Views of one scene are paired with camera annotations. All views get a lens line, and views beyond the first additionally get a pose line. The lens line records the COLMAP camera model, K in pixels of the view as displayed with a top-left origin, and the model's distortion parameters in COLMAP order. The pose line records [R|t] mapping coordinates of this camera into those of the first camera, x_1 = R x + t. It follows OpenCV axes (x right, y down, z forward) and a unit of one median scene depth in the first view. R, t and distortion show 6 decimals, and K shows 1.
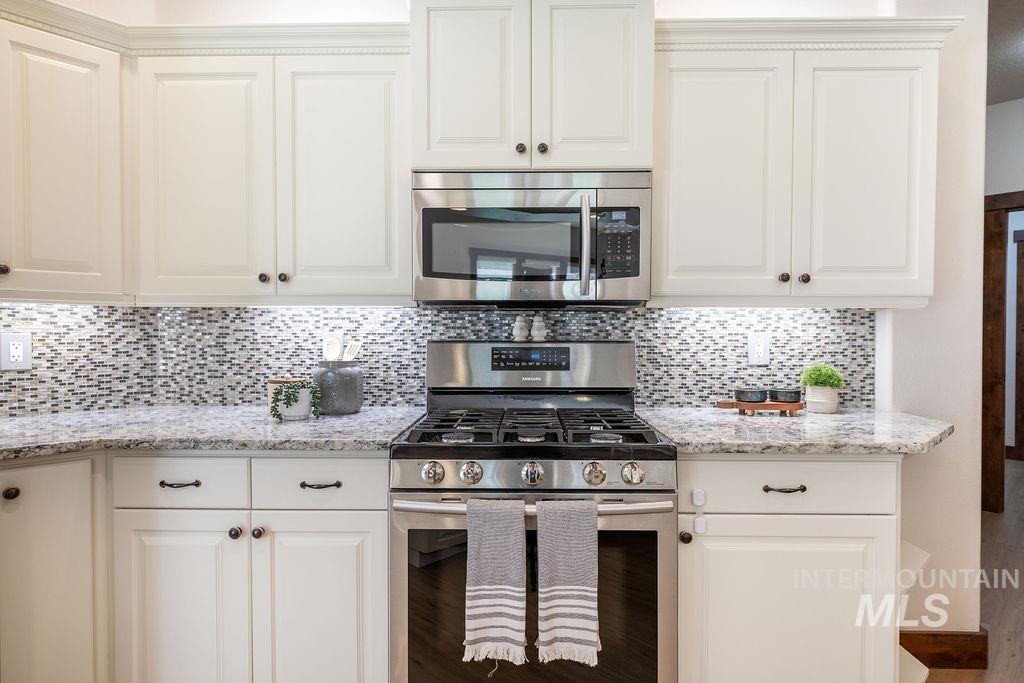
lens RADIAL K [[542.6, 0, 513.3], [0, 542.6, 343.1], [0, 0, 1]] dist [-0.002004, -0.000181]
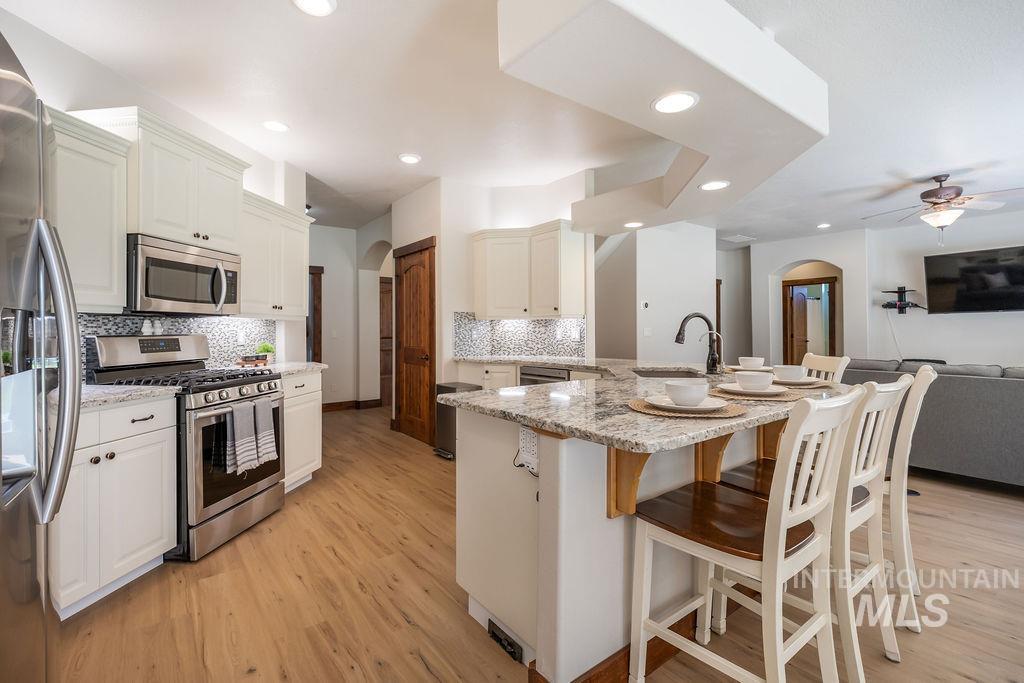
lens RADIAL K [[444.6, 0, 512.1], [0, 444.6, 332.4], [0, 0, 1]] dist [-0.002980, -0.002479]
pose [[0.088622, -0.007393, 0.996038, -1.181458], [0.022663, 0.999729, 0.005404, 0.005329], [-0.995807, 0.022094, 0.088766, -0.206803]]
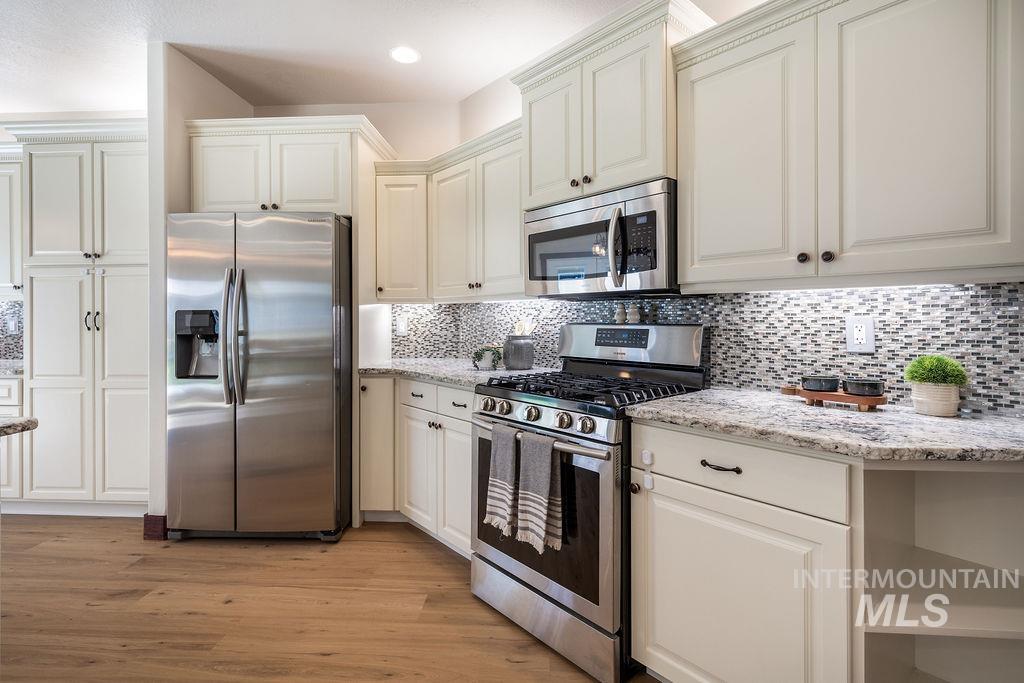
lens RADIAL K [[469.2, 0, 520.4], [0, 469.2, 318.3], [0, 0, 1]] dist [-0.001034, -0.001053]
pose [[0.692016, -0.001771, -0.721880, 0.623227], [-0.011424, 0.999845, -0.013404, 0.000859], [0.721792, 0.017523, 0.691889, 0.068745]]
